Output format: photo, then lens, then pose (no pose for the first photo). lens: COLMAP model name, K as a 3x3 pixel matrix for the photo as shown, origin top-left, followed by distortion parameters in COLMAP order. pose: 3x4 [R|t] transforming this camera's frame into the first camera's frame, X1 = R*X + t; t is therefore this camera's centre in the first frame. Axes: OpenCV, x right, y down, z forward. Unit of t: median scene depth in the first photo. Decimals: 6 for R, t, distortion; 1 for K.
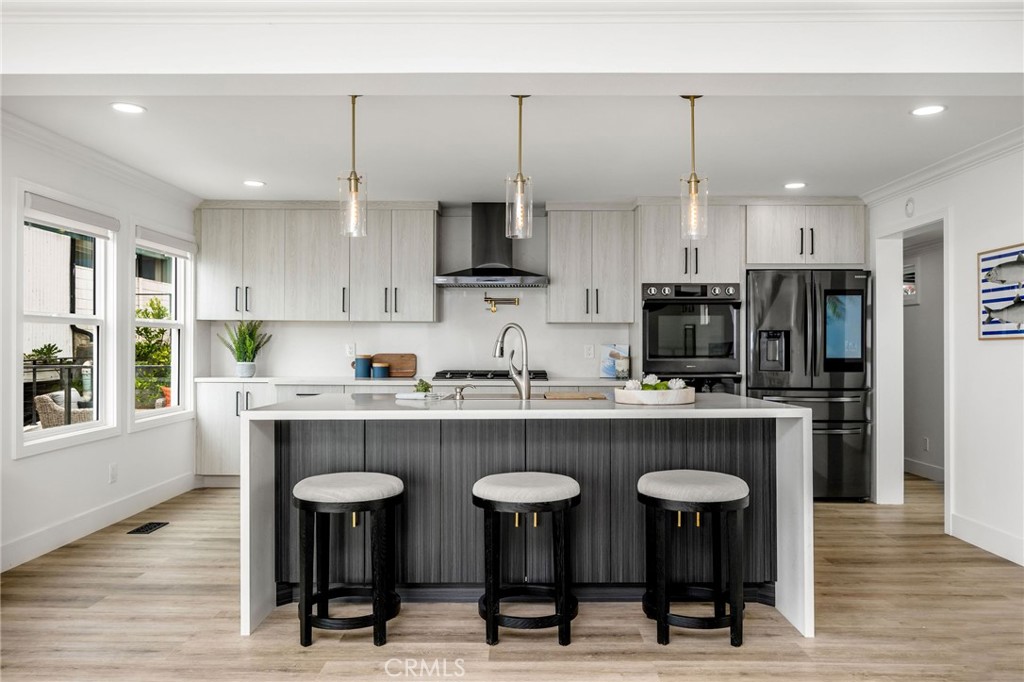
lens RADIAL K [[737.1, 0, 532.9], [0, 737.1, 343.8], [0, 0, 1]] dist [-0.001586, 0.000655]
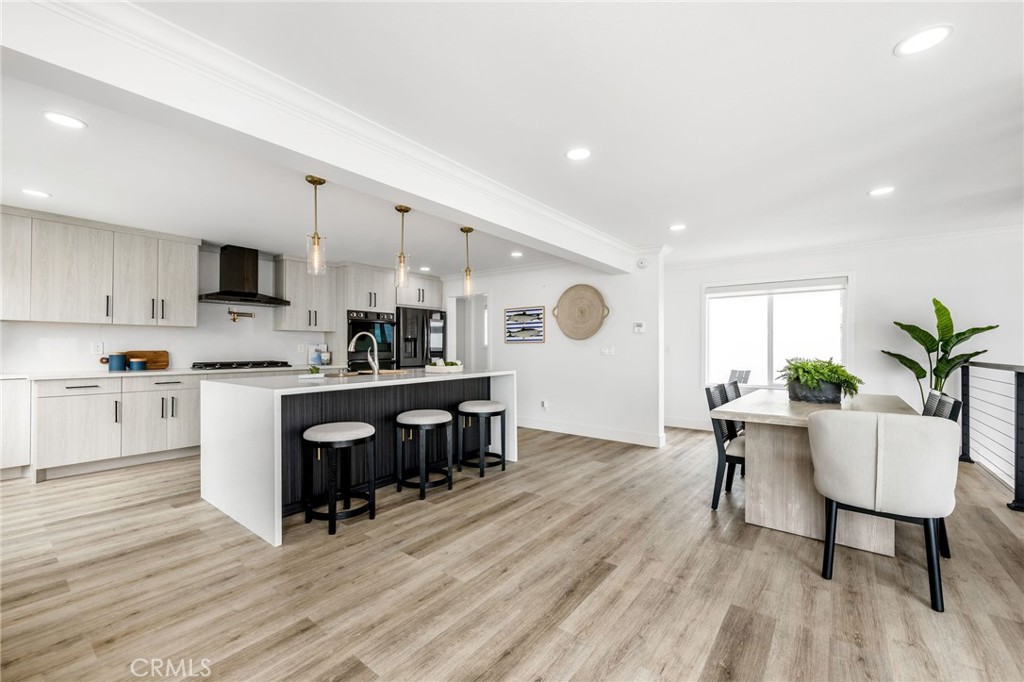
lens RADIAL K [[410.2, 0, 511.3], [0, 410.2, 348.0], [0, 0, 1]] dist [-0.000390, -0.000028]
pose [[0.618837, -0.002831, 0.785515, -0.415119], [-0.003696, 0.999972, 0.006516, 0.001534], [-0.785511, -0.006936, 0.618809, 0.085048]]
